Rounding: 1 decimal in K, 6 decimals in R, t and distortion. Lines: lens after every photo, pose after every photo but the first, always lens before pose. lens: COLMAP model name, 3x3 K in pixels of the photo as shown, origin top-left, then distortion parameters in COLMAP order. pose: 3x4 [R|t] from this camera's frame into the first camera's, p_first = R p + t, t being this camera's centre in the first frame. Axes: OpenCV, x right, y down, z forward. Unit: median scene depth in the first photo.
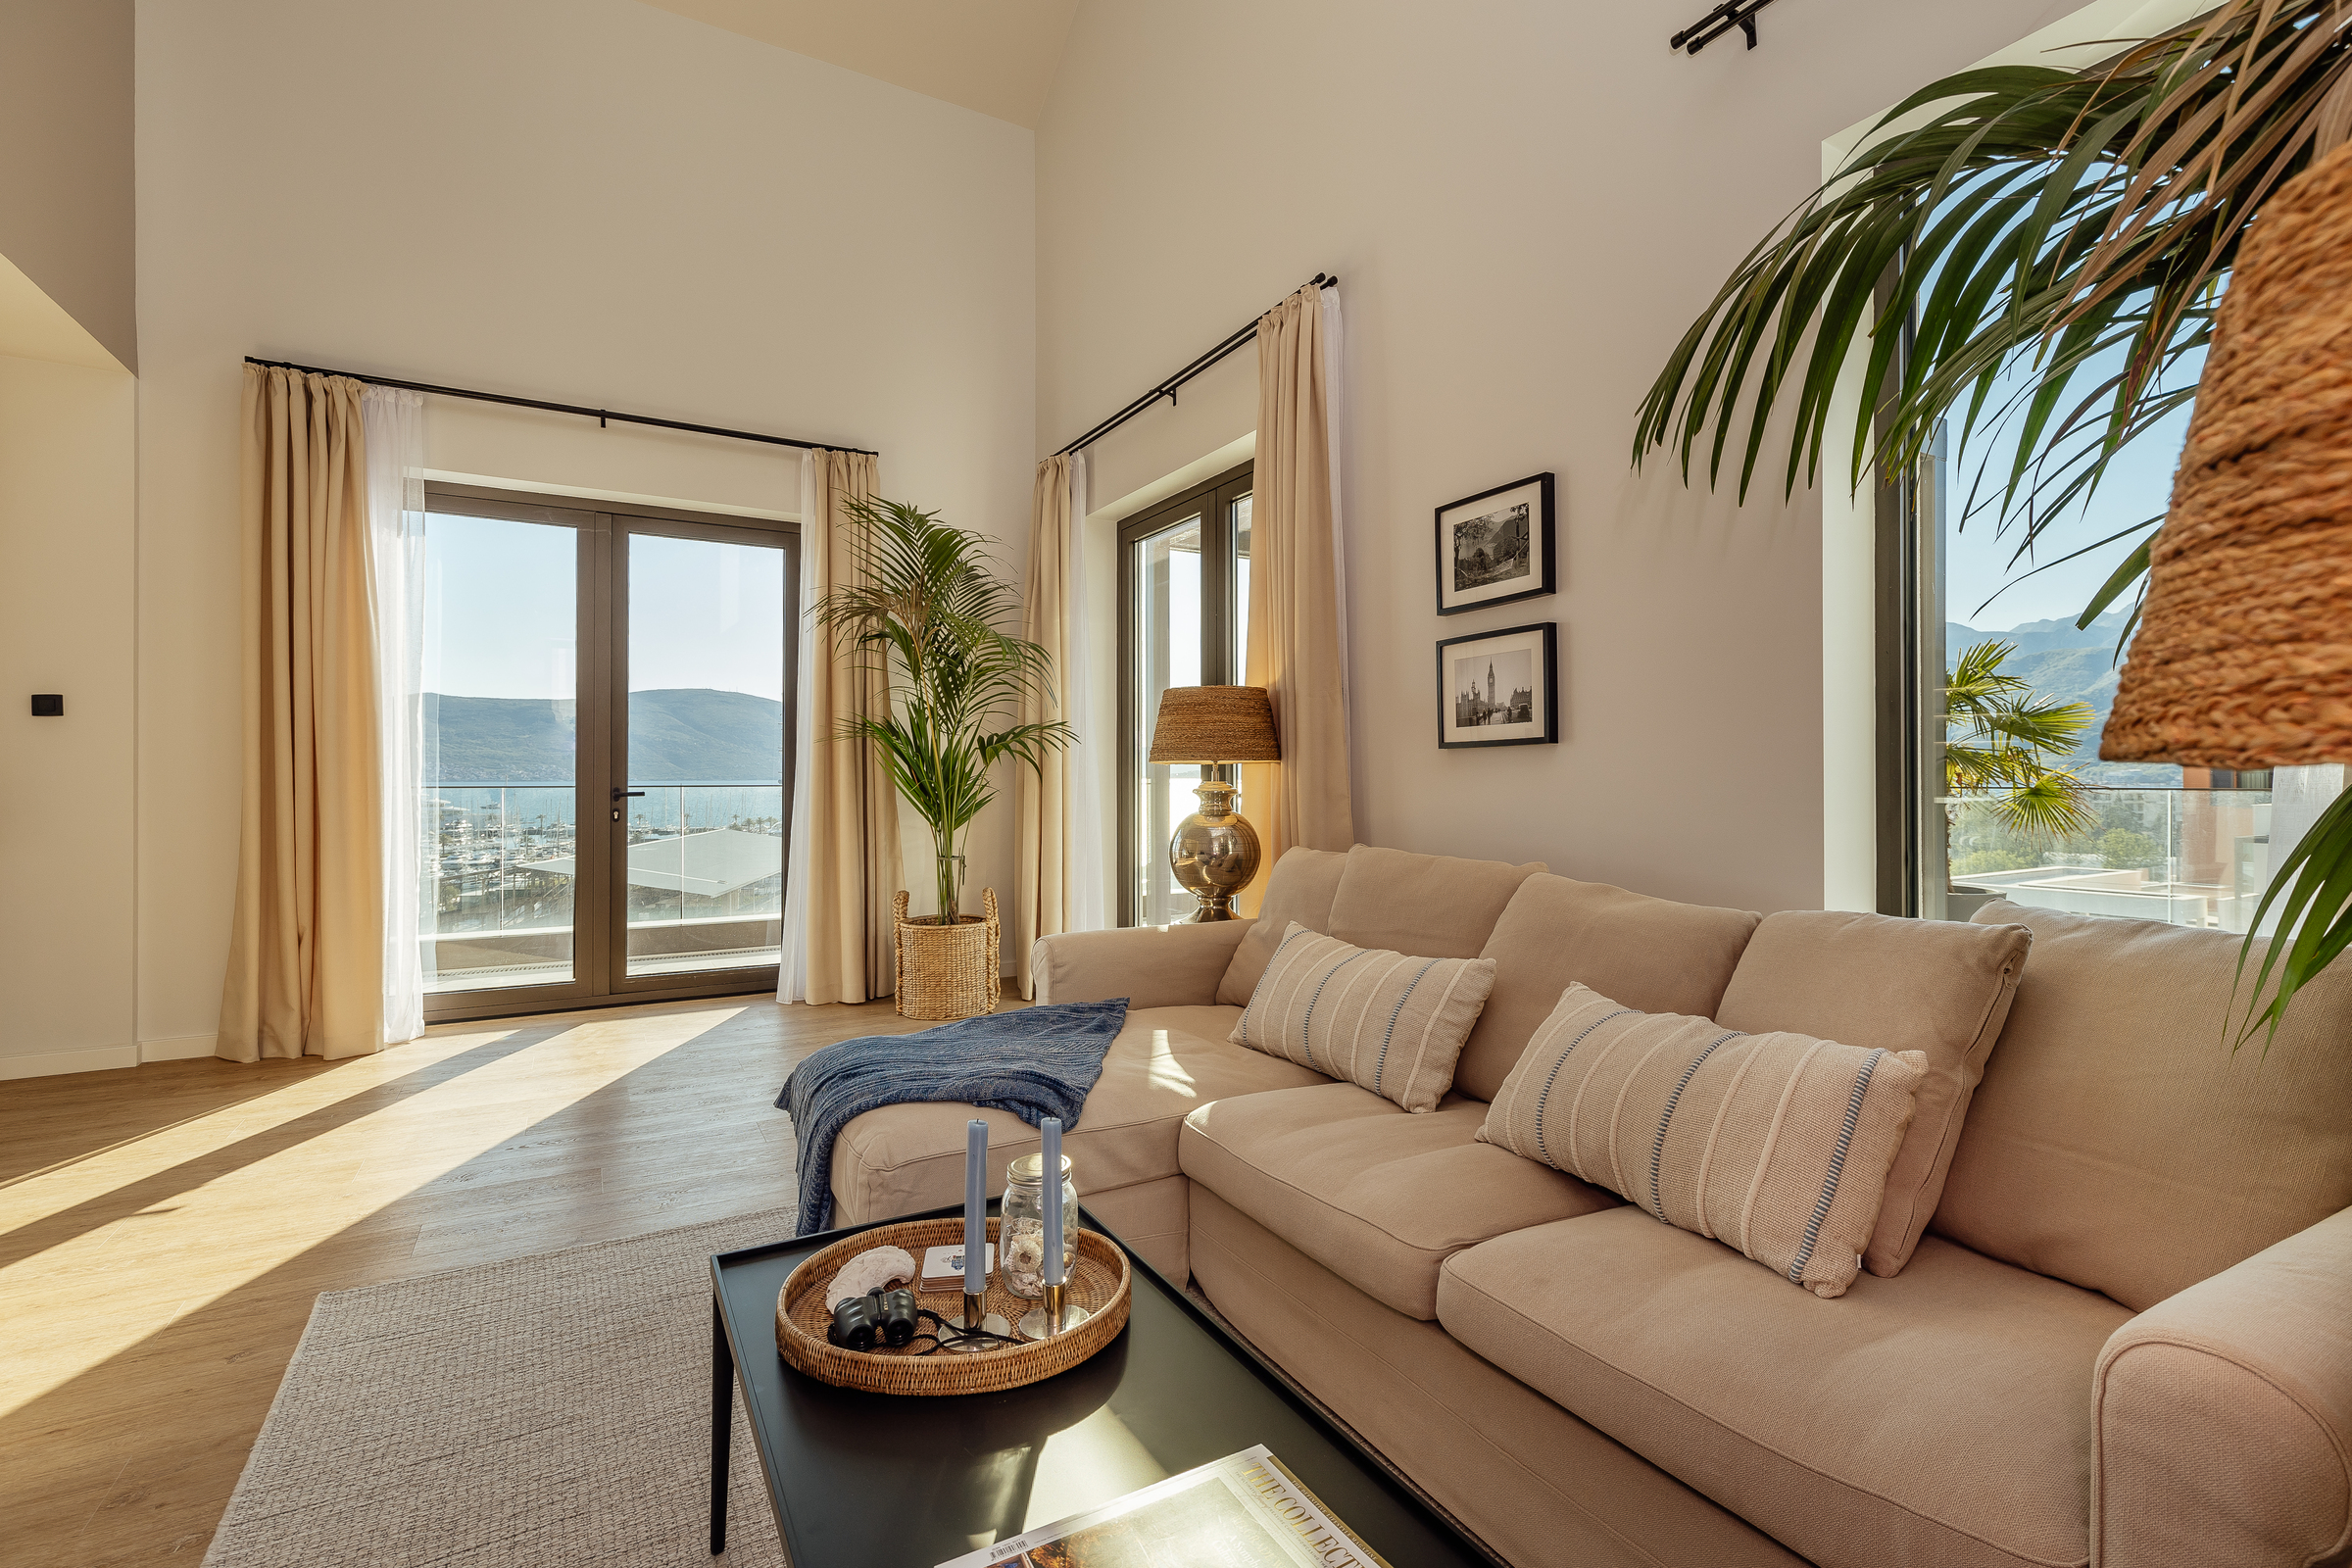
lens RADIAL K [[1093.1, 0, 1220.6], [0, 1093.1, 775.5], [0, 0, 1]] dist [-0.001056, -0.001617]
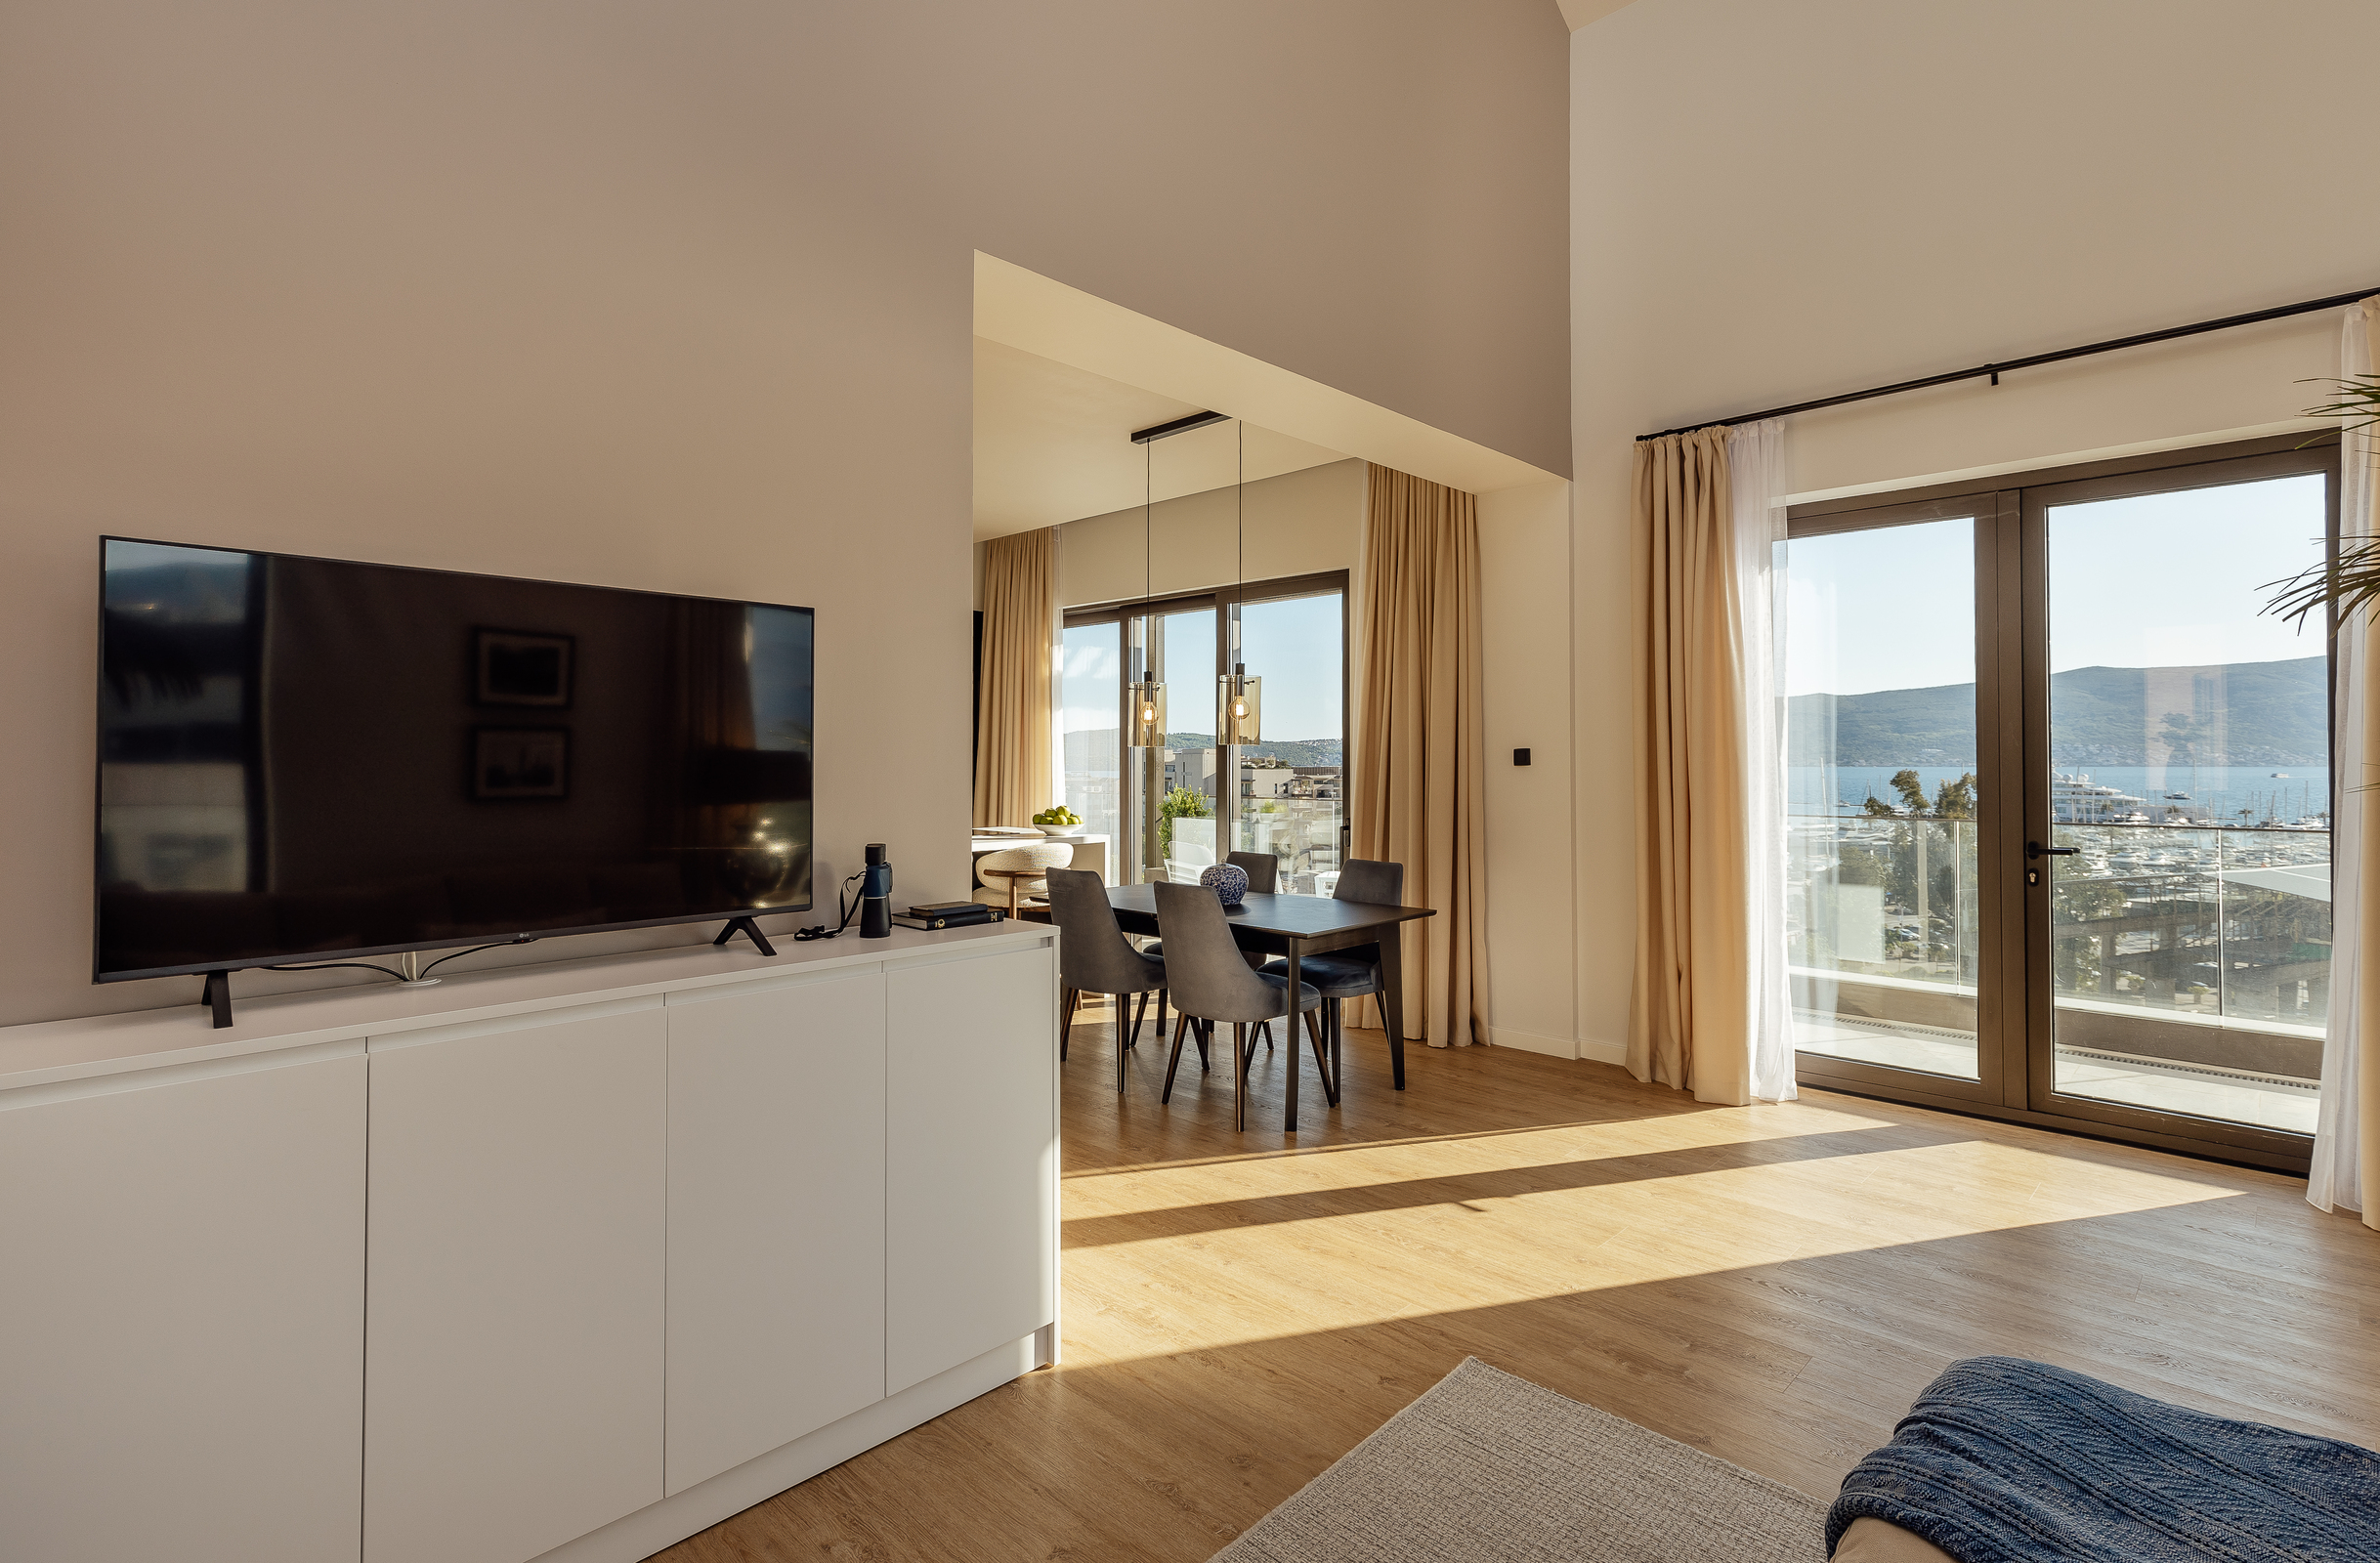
lens RADIAL K [[1134.3, 0, 1113.0], [0, 1134.3, 742.6], [0, 0, 1]] dist [-0.014831, 0.000598]
pose [[0.215735, -0.019065, -0.976266, 0.098073], [0.004588, 0.999818, -0.018511, -0.055500], [0.976441, -0.000485, 0.215784, 0.234321]]
